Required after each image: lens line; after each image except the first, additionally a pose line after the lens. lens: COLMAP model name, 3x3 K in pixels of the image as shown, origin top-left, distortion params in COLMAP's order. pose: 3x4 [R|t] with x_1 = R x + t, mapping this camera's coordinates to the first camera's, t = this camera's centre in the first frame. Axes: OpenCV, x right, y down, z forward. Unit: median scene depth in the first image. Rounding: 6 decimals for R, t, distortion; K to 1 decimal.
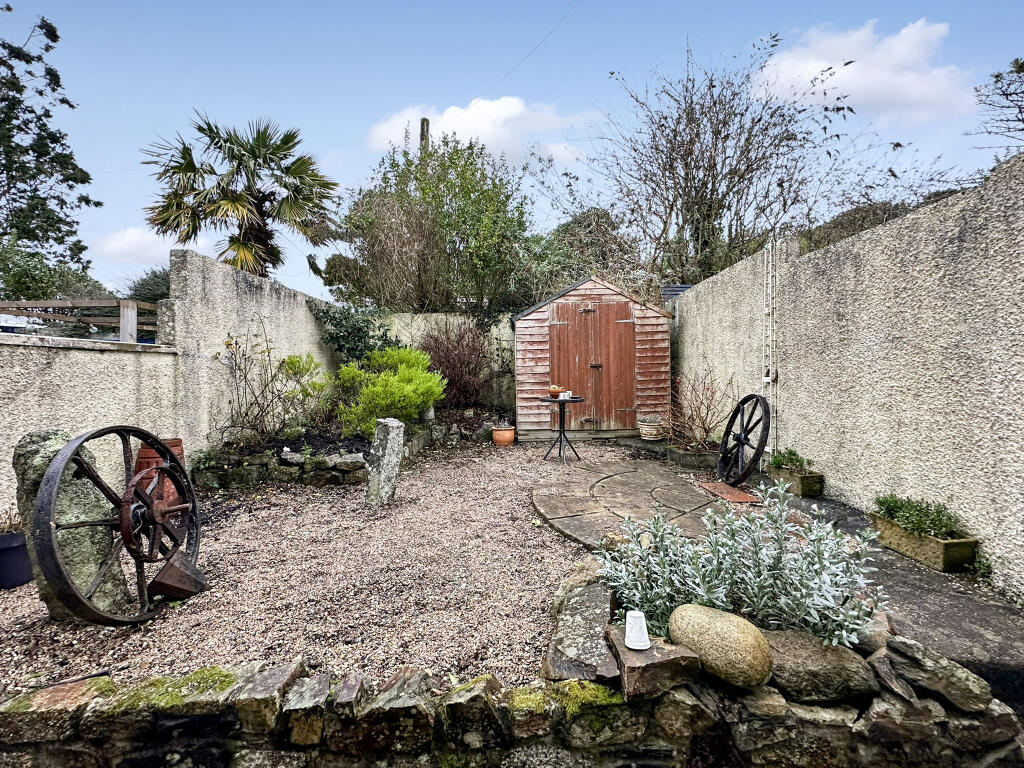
lens RADIAL K [[413.1, 0, 513.3], [0, 413.1, 381.9], [0, 0, 1]] dist [-0.002183, -0.000178]
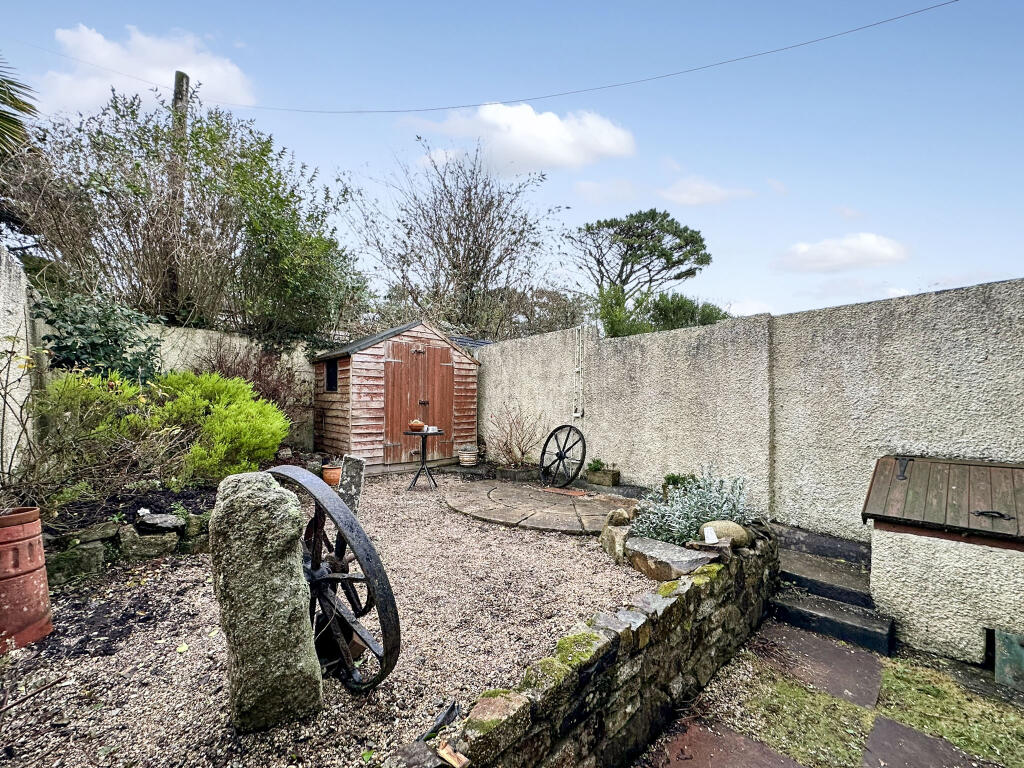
lens RADIAL K [[413.1, 0, 509.9], [0, 413.1, 415.0], [0, 0, 1]] dist [-0.002183, -0.000178]
pose [[0.724960, 0.004680, 0.688775, -0.399557], [0.003004, 0.999946, -0.009956, 0.006032], [-0.688784, 0.009287, 0.724907, 0.045416]]
